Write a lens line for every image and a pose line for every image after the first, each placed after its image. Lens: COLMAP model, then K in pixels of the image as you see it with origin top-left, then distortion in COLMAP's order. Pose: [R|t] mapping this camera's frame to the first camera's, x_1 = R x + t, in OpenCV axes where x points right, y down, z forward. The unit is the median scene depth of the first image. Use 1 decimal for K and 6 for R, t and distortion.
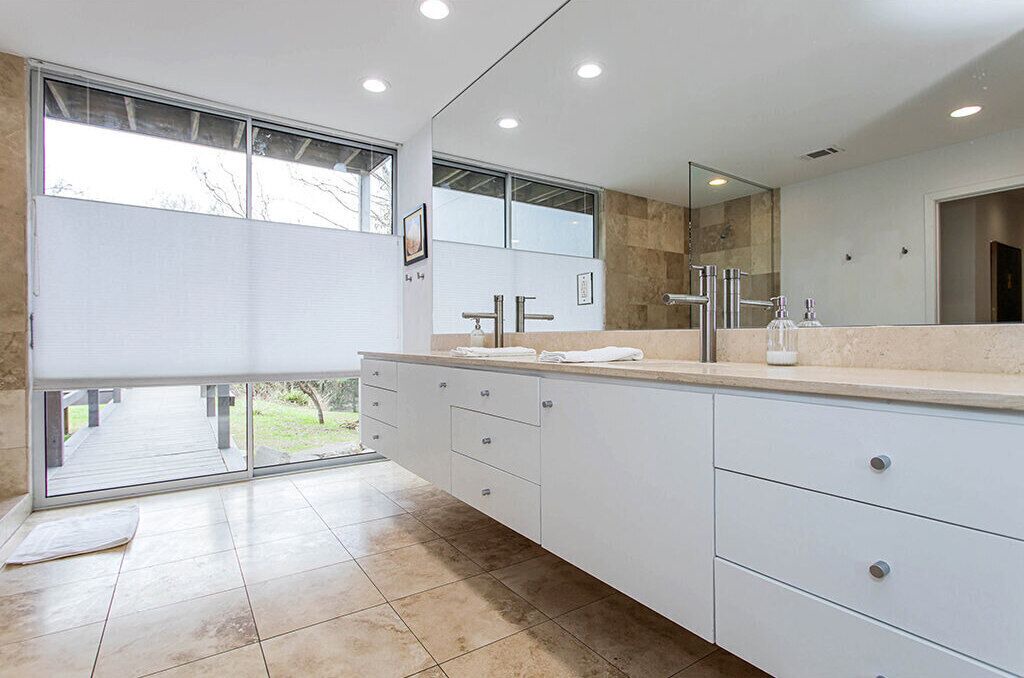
lens RADIAL K [[491.3, 0, 510.7], [0, 491.3, 337.1], [0, 0, 1]] dist [-0.001993, -0.000054]
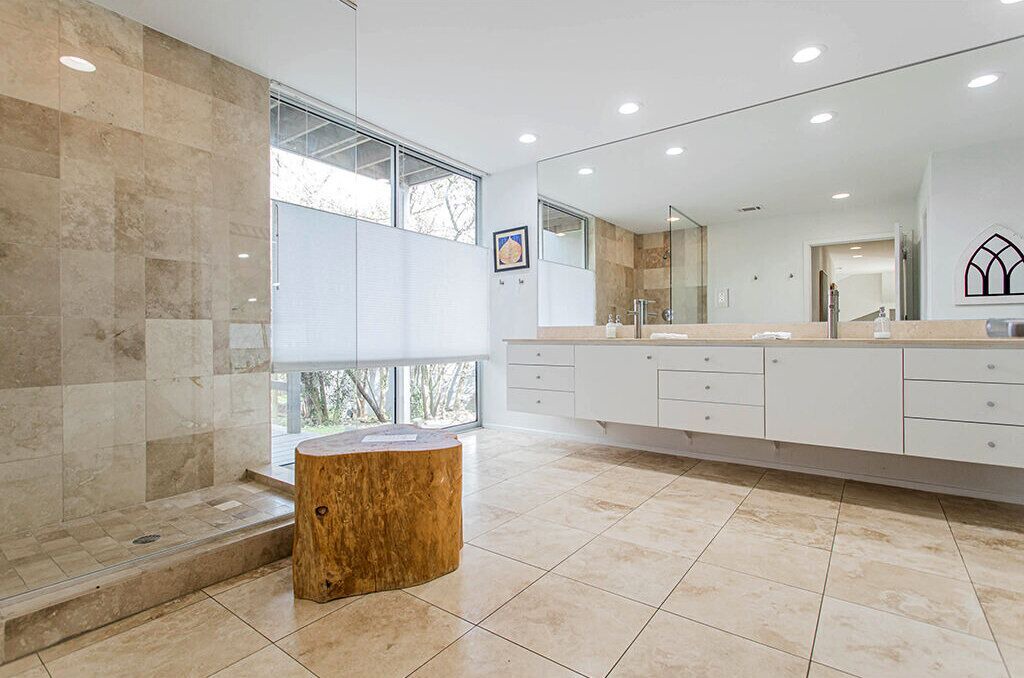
lens RADIAL K [[491.3, 0, 481.3], [0, 491.3, 335.1], [0, 0, 1]] dist [-0.001993, -0.000054]
pose [[0.948555, 0.001406, 0.316611, -0.634270], [-0.000917, 0.999998, -0.001691, 0.016611], [-0.316612, 0.001314, 0.948554, -0.168323]]
